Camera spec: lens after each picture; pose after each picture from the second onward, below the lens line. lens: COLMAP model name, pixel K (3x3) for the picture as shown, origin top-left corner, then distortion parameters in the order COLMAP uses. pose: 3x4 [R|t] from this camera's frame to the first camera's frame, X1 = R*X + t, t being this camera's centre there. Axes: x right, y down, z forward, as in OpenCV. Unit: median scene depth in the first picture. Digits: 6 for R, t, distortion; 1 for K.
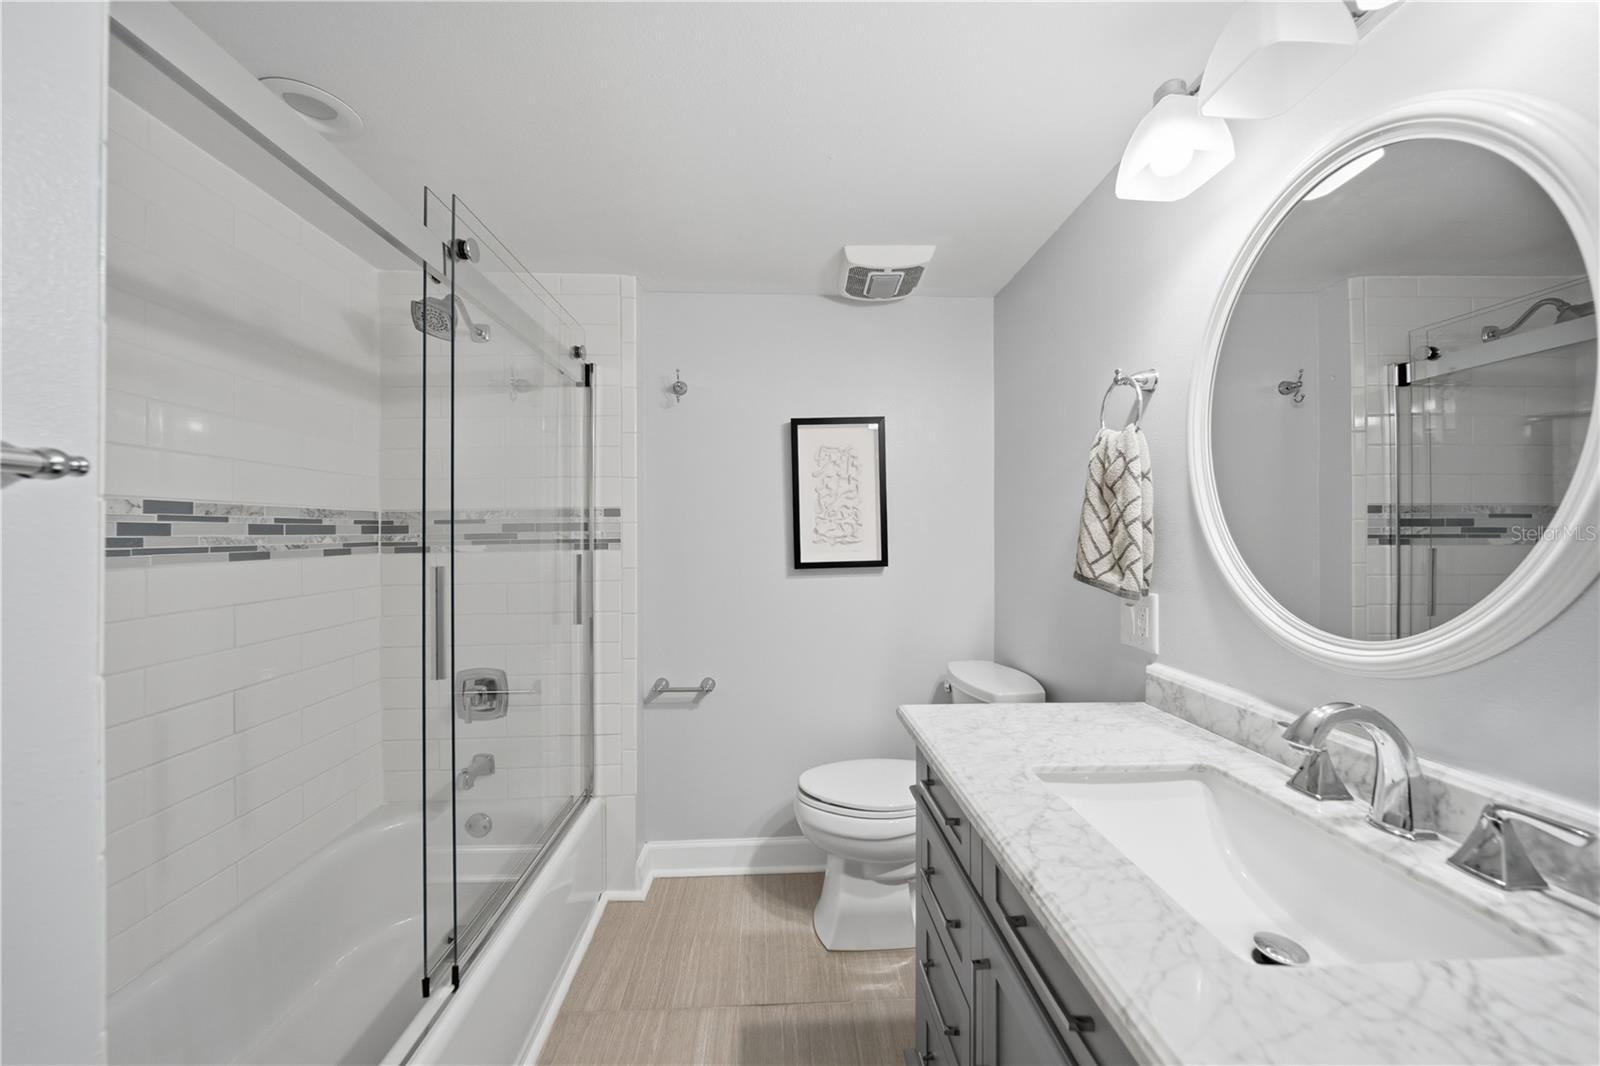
lens RADIAL K [[582.9, 0, 800.0], [0, 582.9, 533.0], [0, 0, 1]] dist [-0.001798, -0.000161]
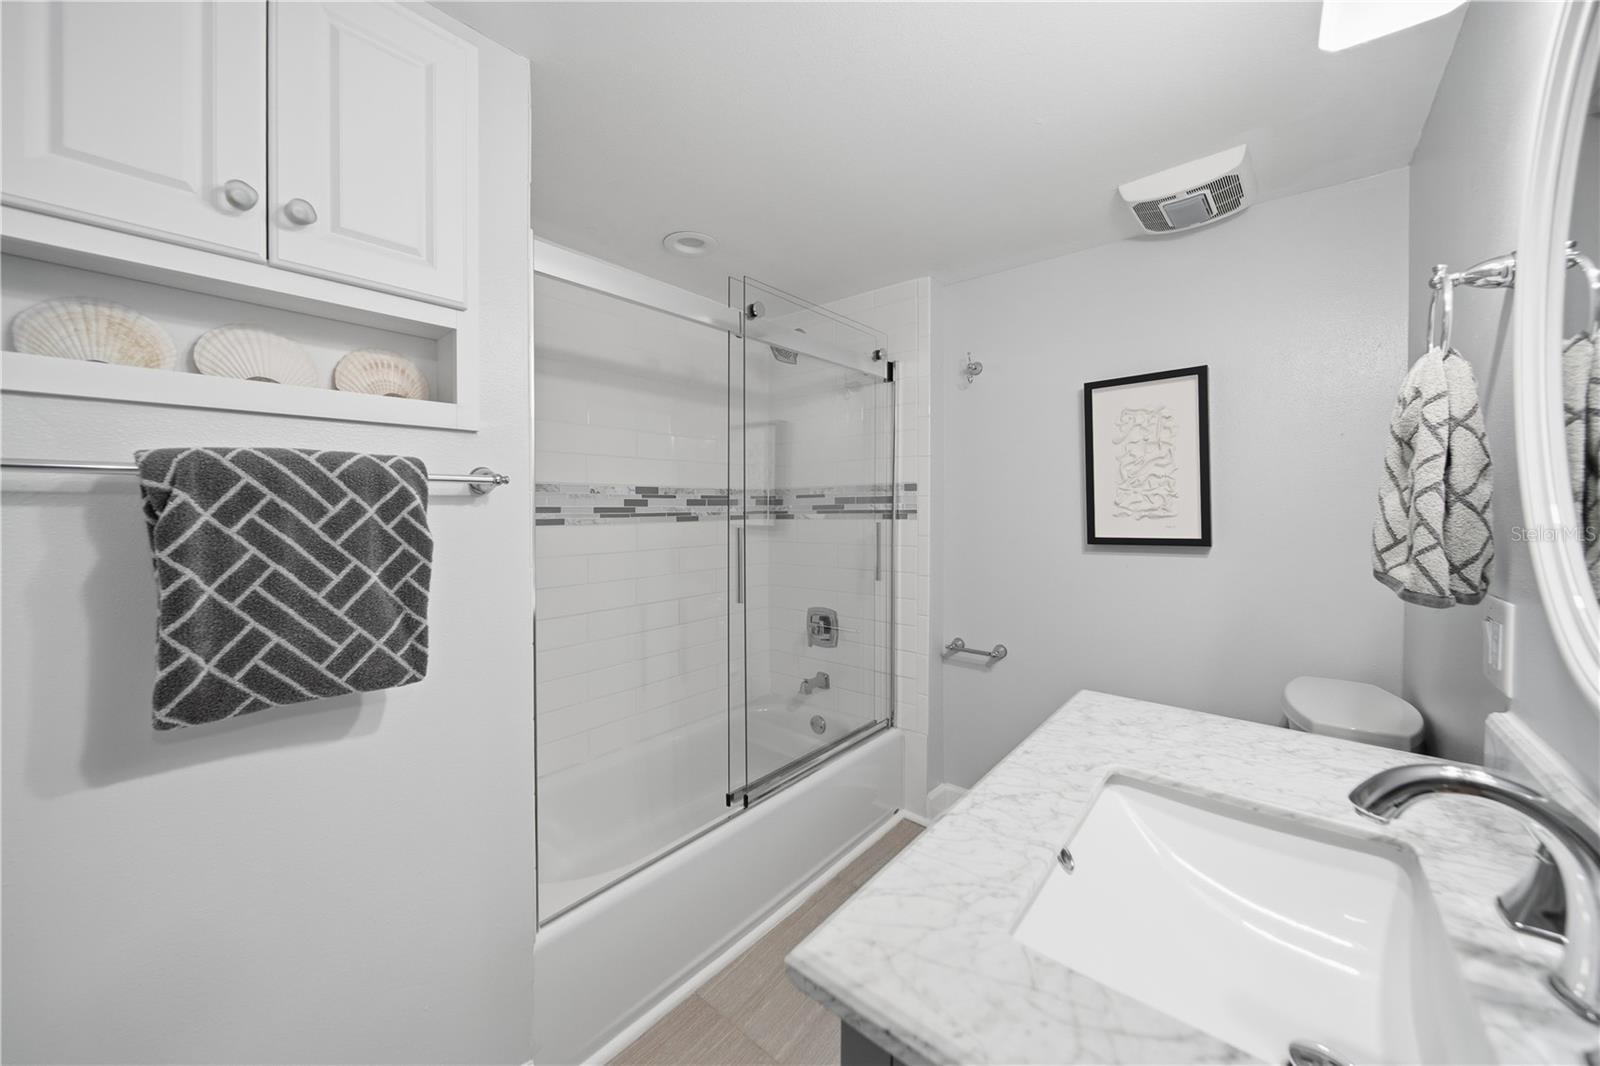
lens RADIAL K [[574.4, 0, 797.6], [0, 574.4, 514.9], [0, 0, 1]] dist [-0.000384, -0.000113]
pose [[0.741498, 0.014318, -0.670803, 0.284936], [-0.001017, 0.999795, 0.020216, -0.003477], [0.670955, -0.014308, 0.741360, 0.003414]]
